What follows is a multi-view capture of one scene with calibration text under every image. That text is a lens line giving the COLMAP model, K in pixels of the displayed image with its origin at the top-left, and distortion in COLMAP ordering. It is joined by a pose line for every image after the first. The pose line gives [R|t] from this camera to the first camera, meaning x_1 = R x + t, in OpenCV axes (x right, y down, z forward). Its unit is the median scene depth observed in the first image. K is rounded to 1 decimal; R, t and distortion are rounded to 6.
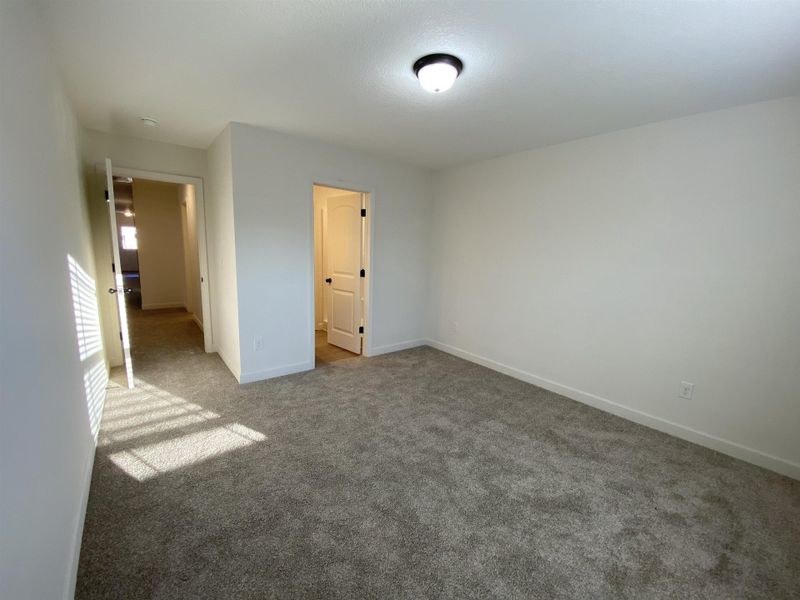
lens RADIAL K [[319.7, 0, 400.0], [0, 319.7, 300.0], [0, 0, 1]] dist [0.000864, -0.000087]
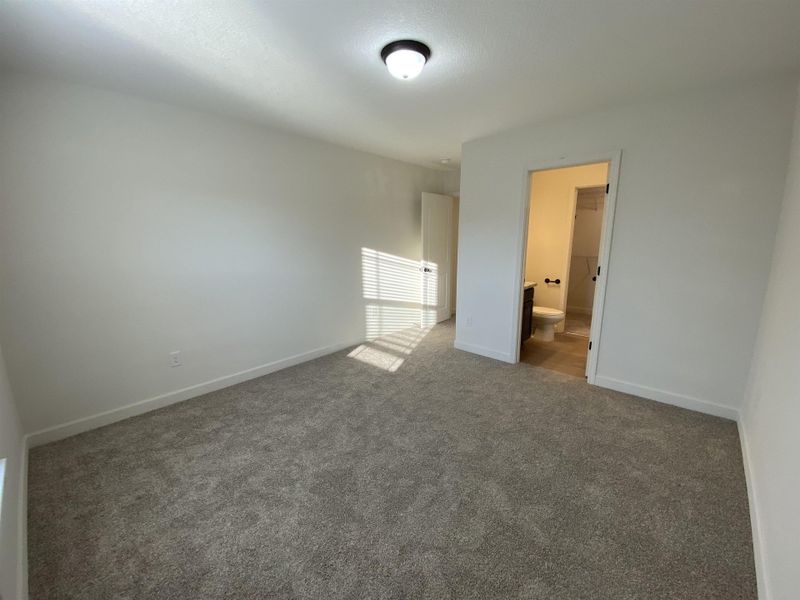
lens RADIAL K [[319.7, 0, 400.0], [0, 319.7, 300.0], [0, 0, 1]] dist [0.000864, -0.000087]
pose [[0.171055, 0.142748, -0.974866, 0.835477], [-0.155944, 0.980899, 0.116269, -0.049953], [0.972842, 0.132136, 0.190049, 0.633026]]
